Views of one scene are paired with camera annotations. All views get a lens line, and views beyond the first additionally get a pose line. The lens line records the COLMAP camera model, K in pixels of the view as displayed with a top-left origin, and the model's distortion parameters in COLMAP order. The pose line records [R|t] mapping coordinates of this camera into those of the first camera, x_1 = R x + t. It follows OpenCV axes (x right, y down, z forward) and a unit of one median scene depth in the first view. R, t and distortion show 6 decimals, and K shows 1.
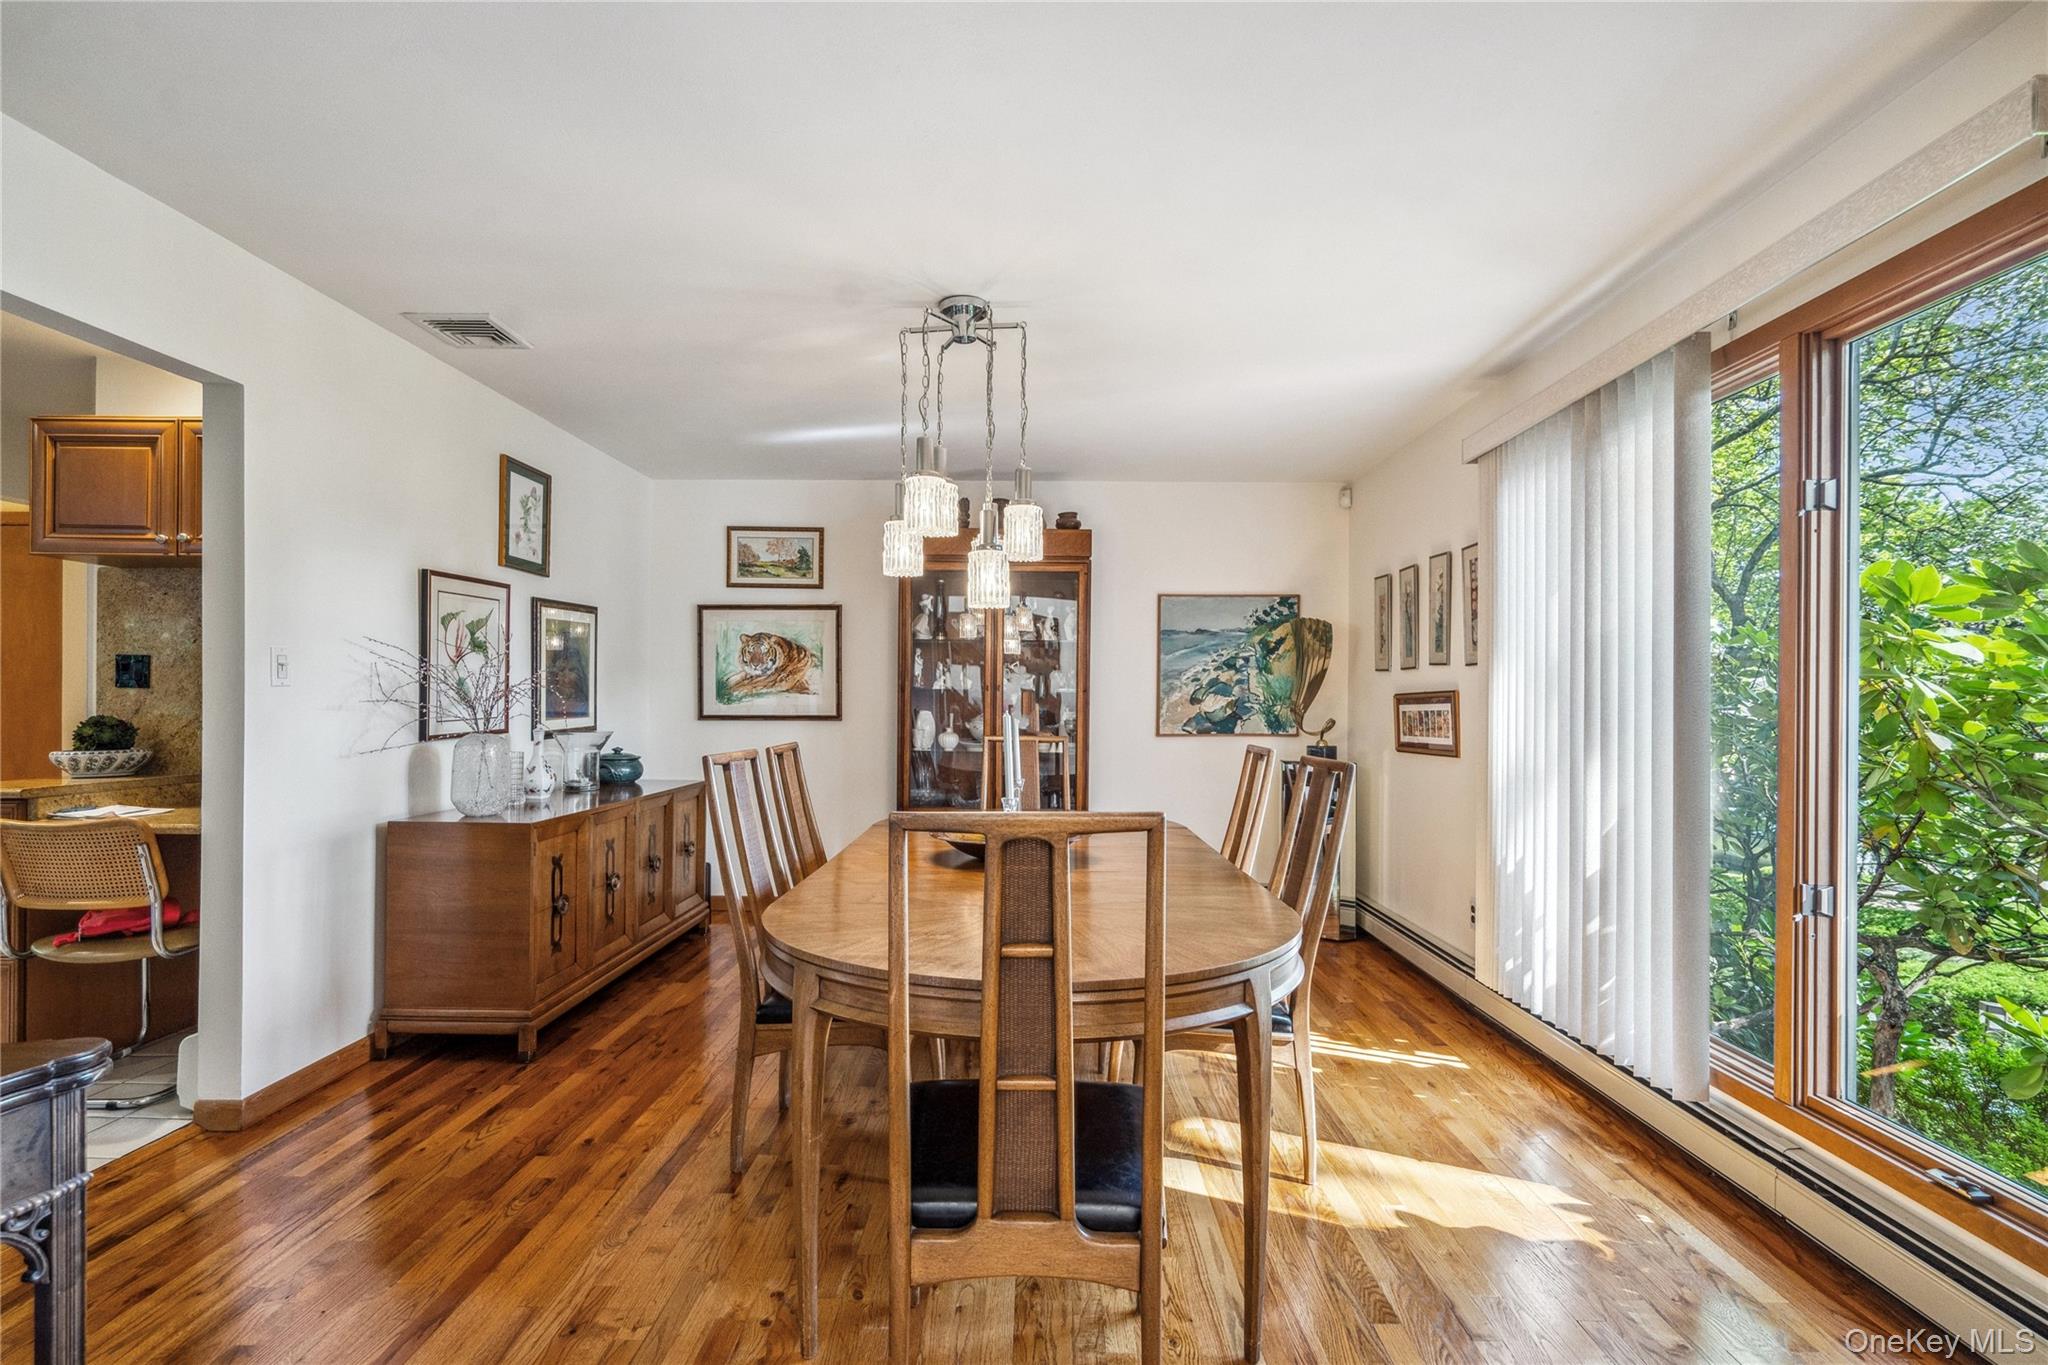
lens RADIAL K [[935.4, 0, 1023.5], [0, 935.4, 696.0], [0, 0, 1]] dist [-0.001372, 0.000786]
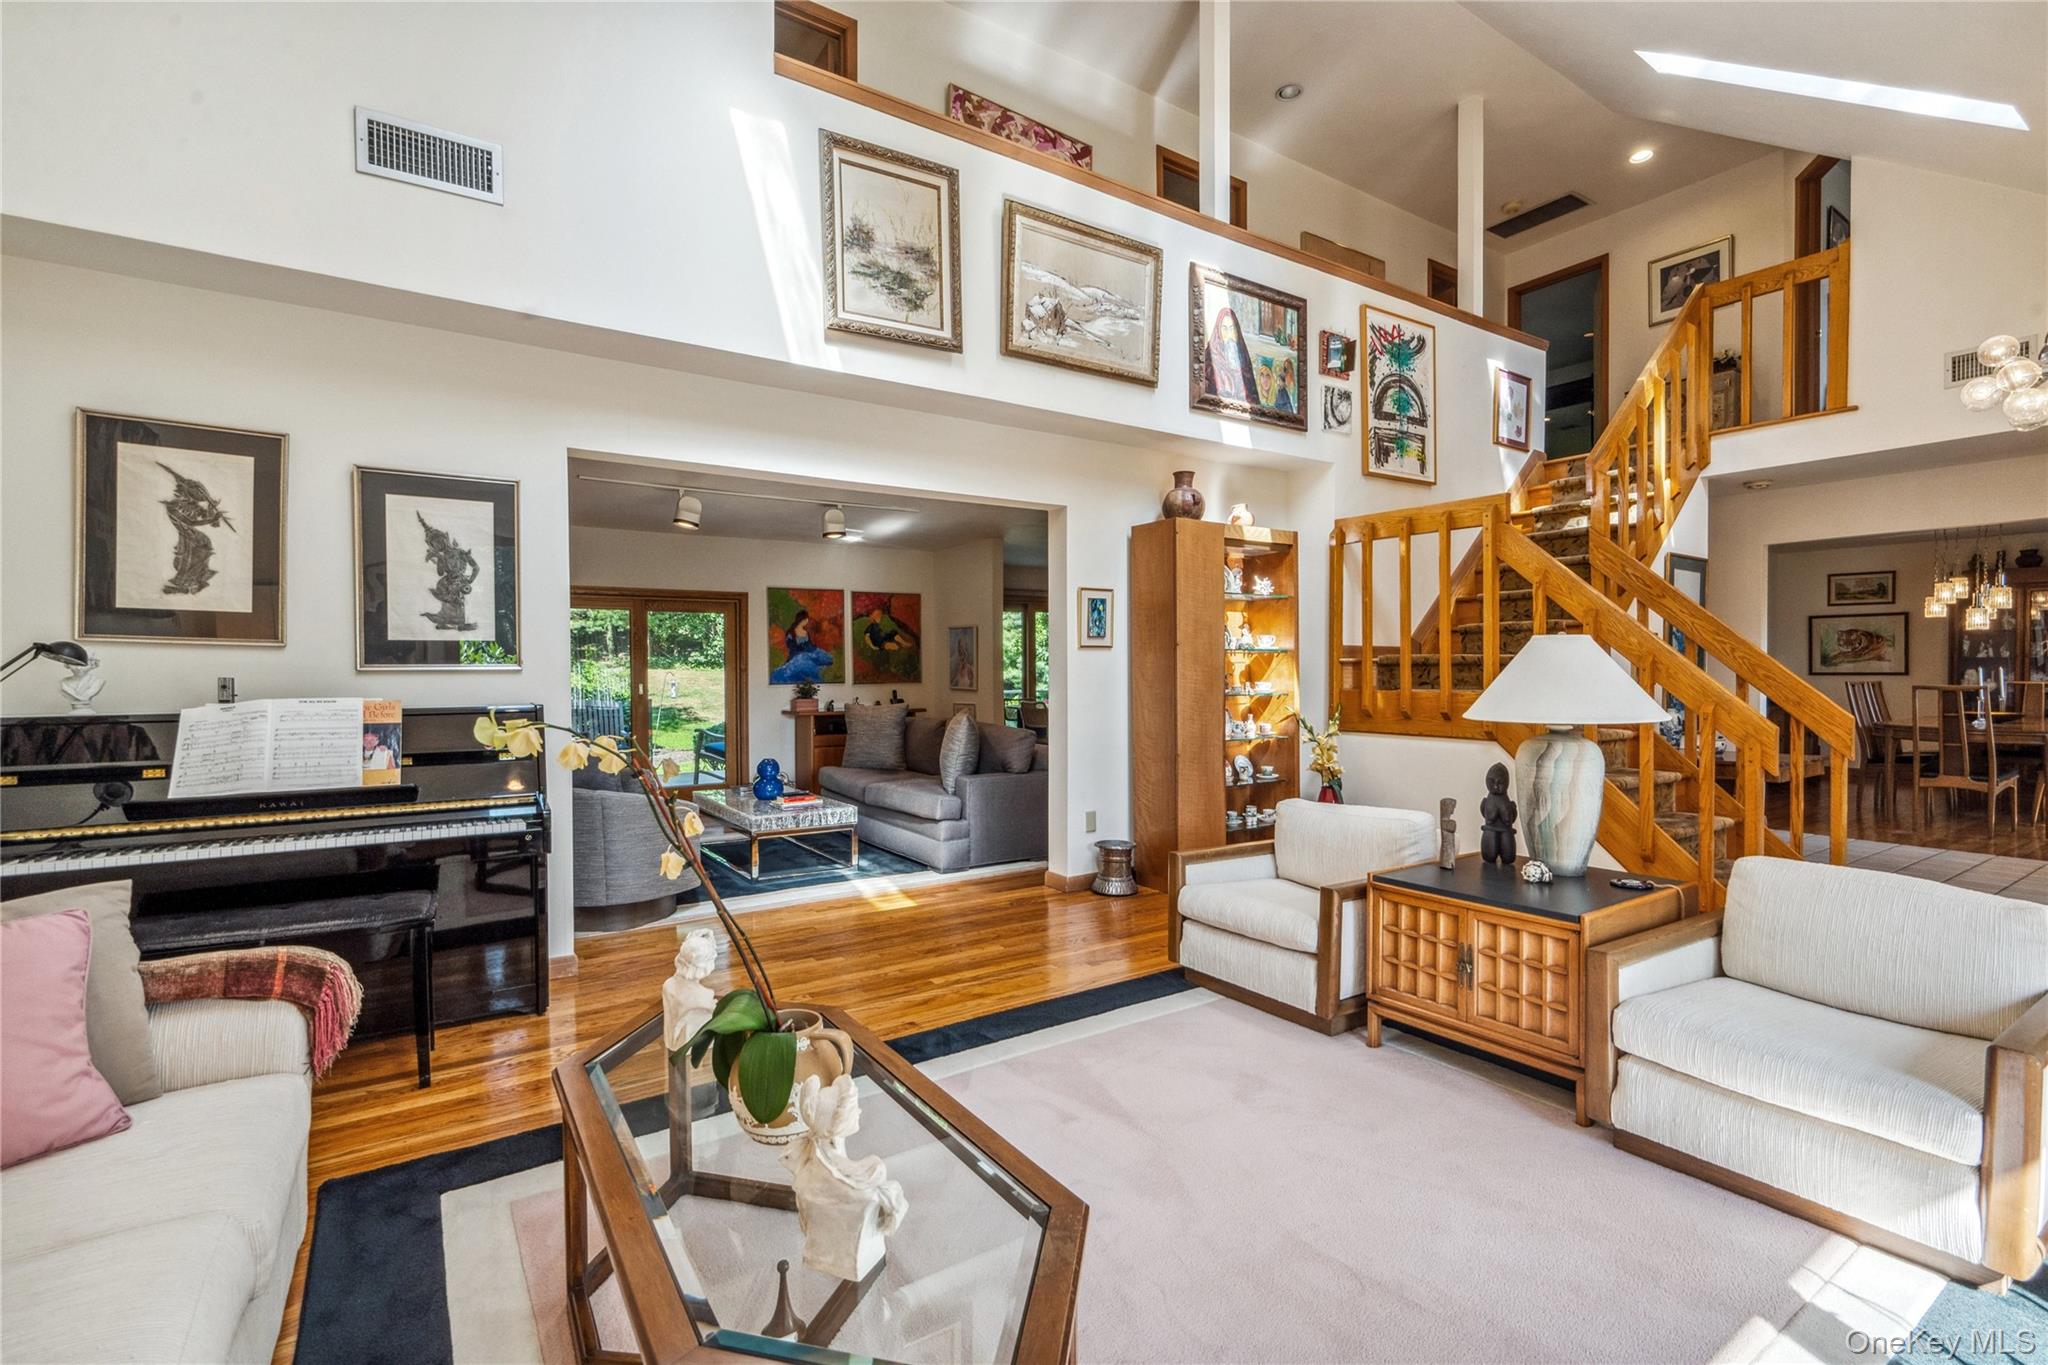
lens RADIAL K [[935.4, 0, 1020.2], [0, 935.4, 679.3], [0, 0, 1]] dist [-0.001372, 0.000786]
pose [[0.570865, 0.003227, -0.821038, 0.314984], [0.010254, 0.999886, 0.011059, -0.003766], [0.820980, -0.014732, 0.570767, -1.473074]]
